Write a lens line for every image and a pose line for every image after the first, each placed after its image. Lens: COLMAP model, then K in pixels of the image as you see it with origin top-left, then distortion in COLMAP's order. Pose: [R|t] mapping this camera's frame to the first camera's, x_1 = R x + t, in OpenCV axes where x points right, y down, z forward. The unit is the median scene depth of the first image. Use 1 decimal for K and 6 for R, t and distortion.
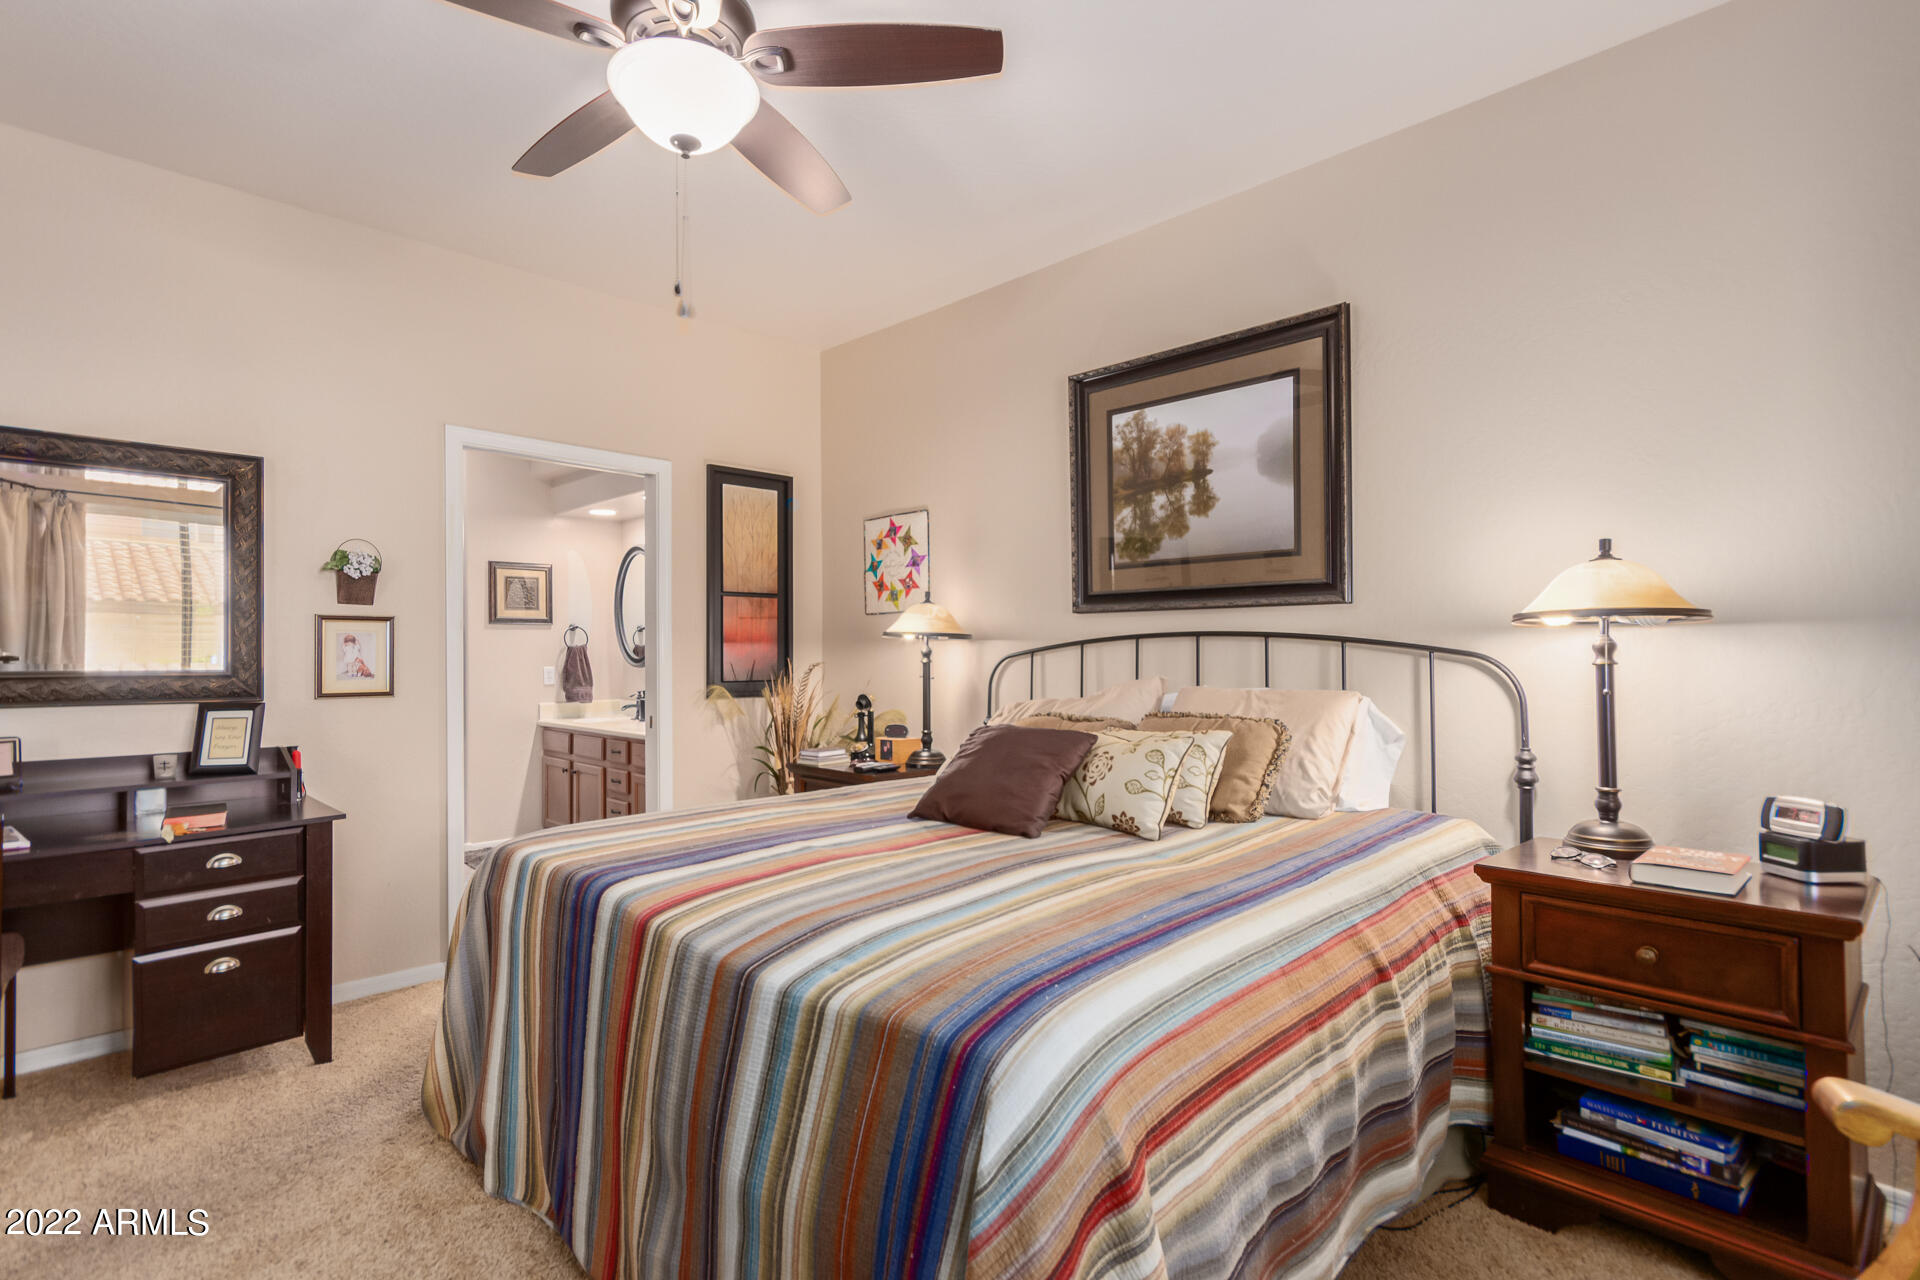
lens RADIAL K [[902.2, 0, 942.7], [0, 902.2, 659.0], [0, 0, 1]] dist [0.005512, 0.000455]
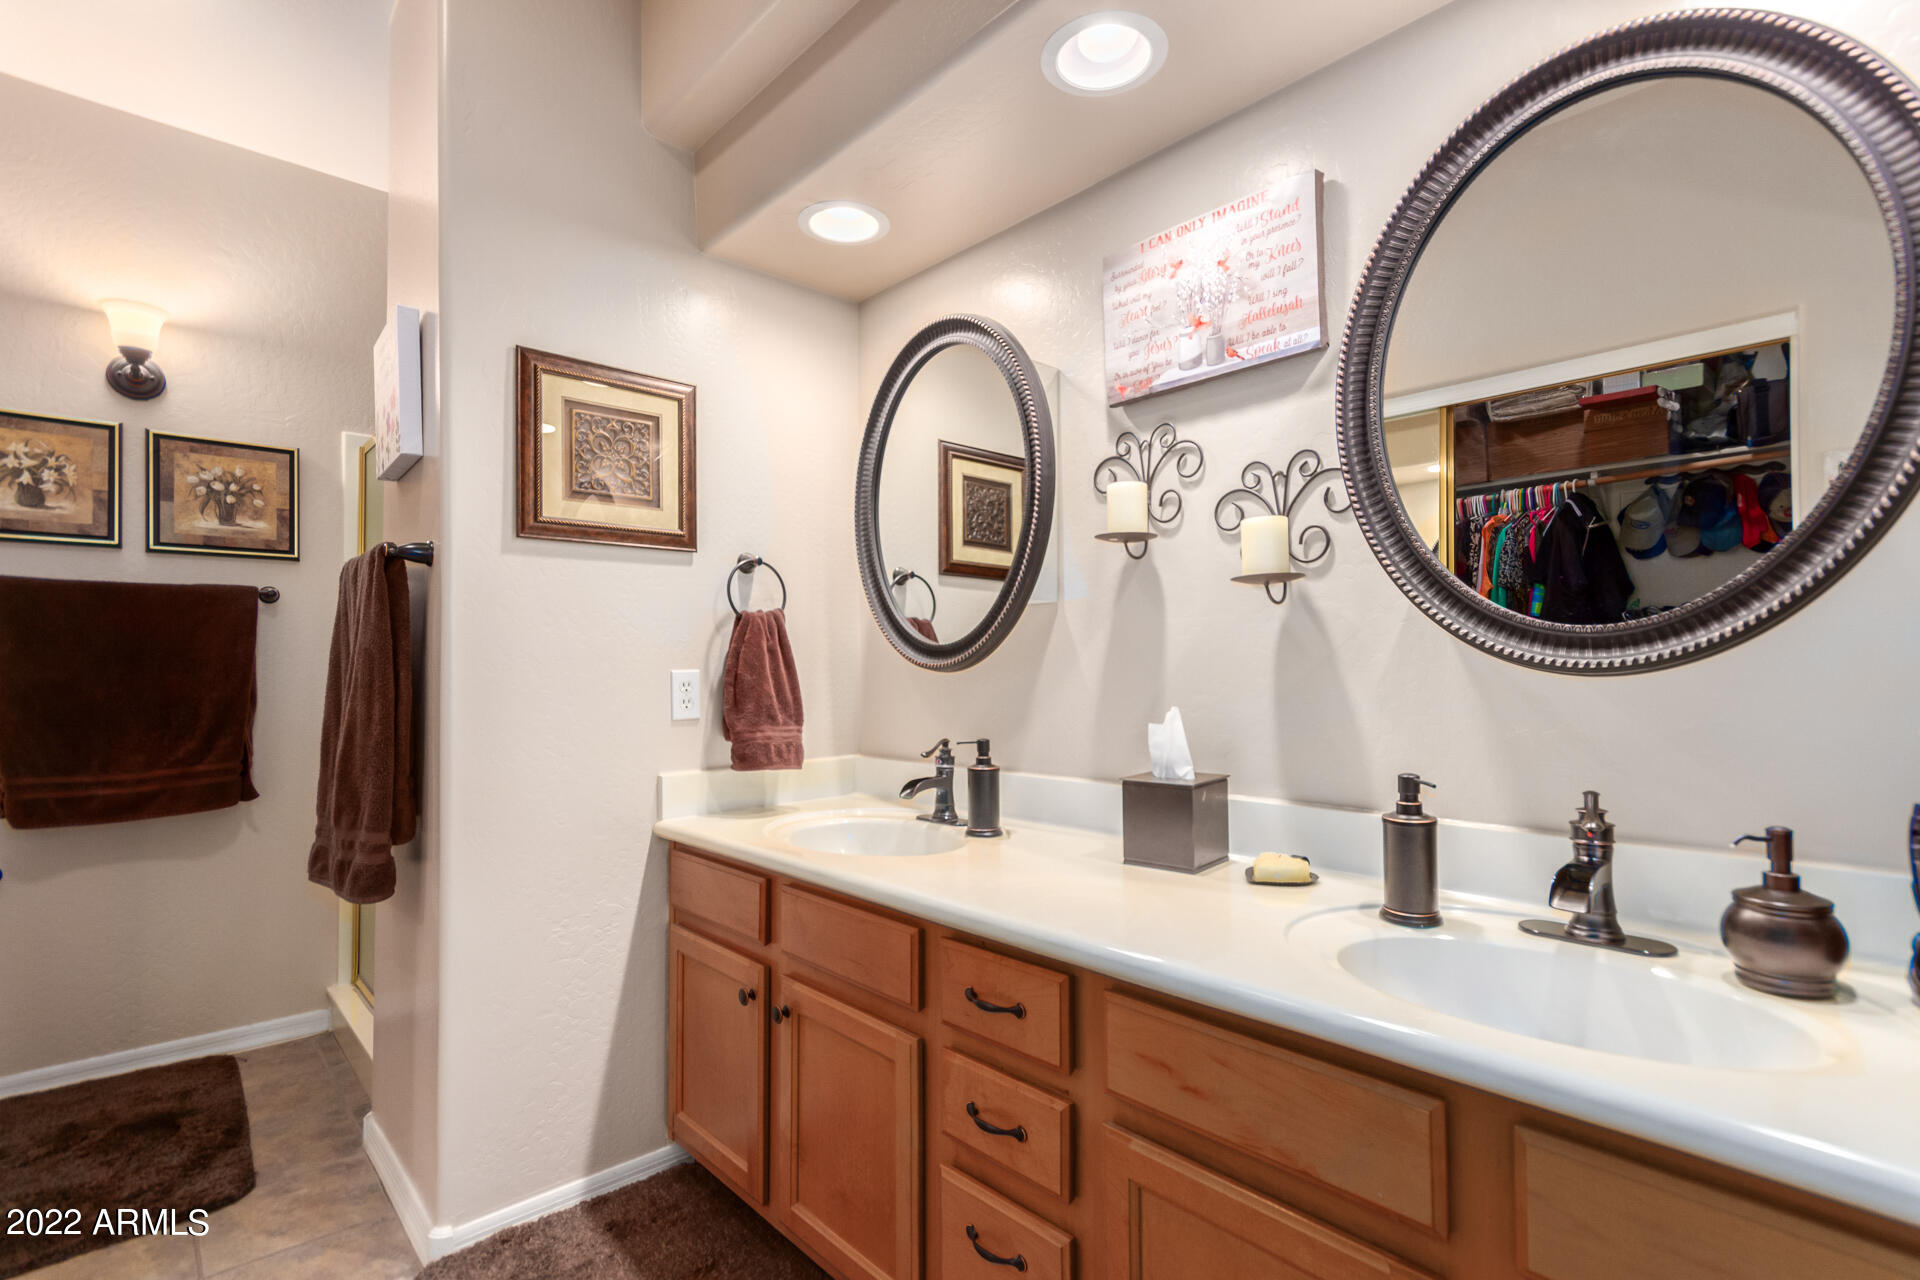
lens RADIAL K [[902.2, 0, 955.1], [0, 902.2, 657.4], [0, 0, 1]] dist [0.005512, 0.000455]
pose [[0.999026, -0.001091, -0.044114, -0.604627], [0.000222, 0.999806, -0.019699, 0.020800], [0.044127, 0.019670, 0.998832, 1.251095]]
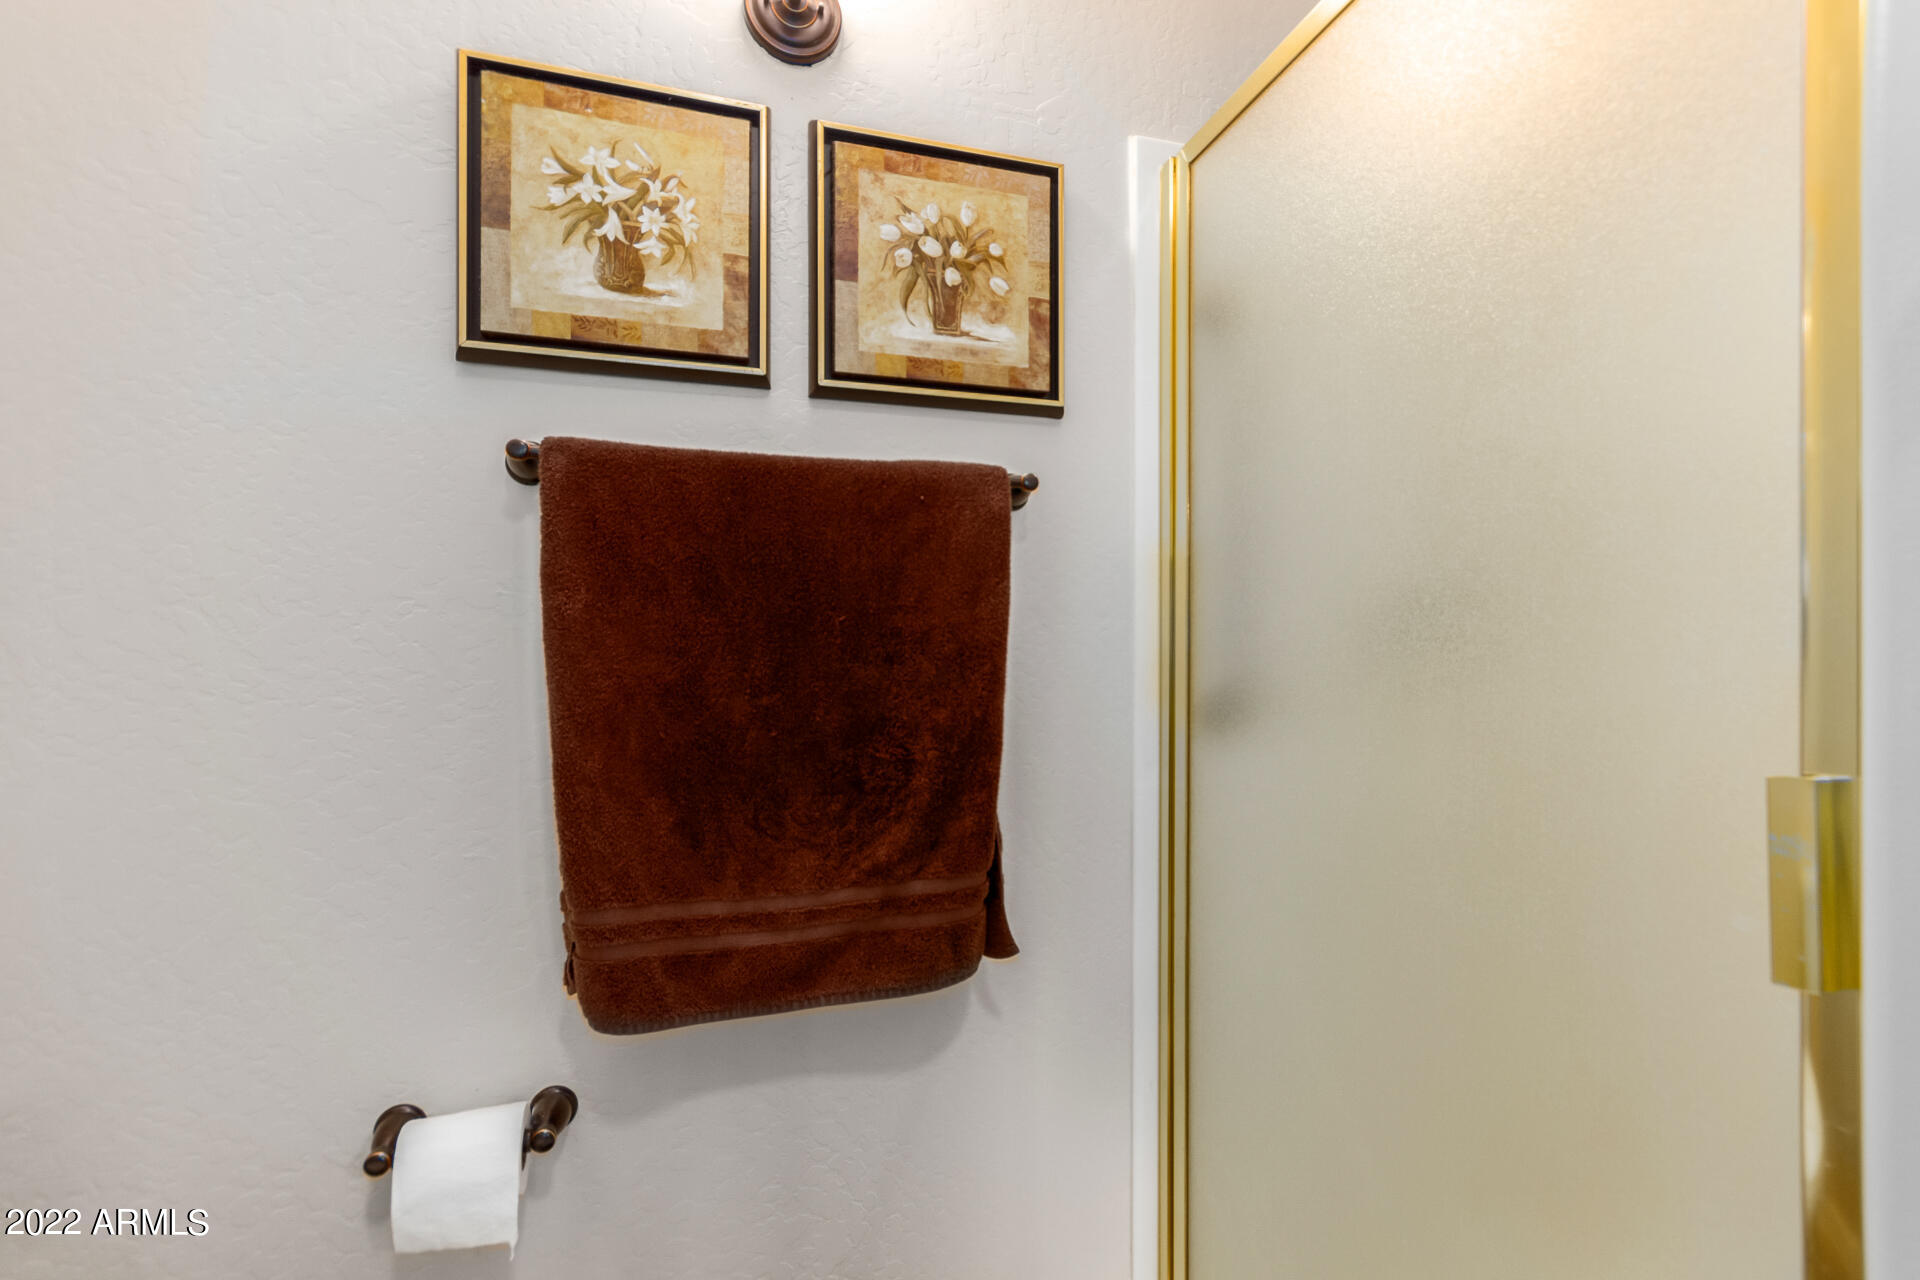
lens RADIAL K [[902.2, 0, 971.8], [0, 902.2, 649.9], [0, 0, 1]] dist [0.005512, 0.000455]
pose [[0.888214, 0.002028, -0.459425, -1.167509], [-0.008588, 0.999889, -0.012190, 0.016935], [0.459349, 0.014773, 0.888133, 1.761665]]
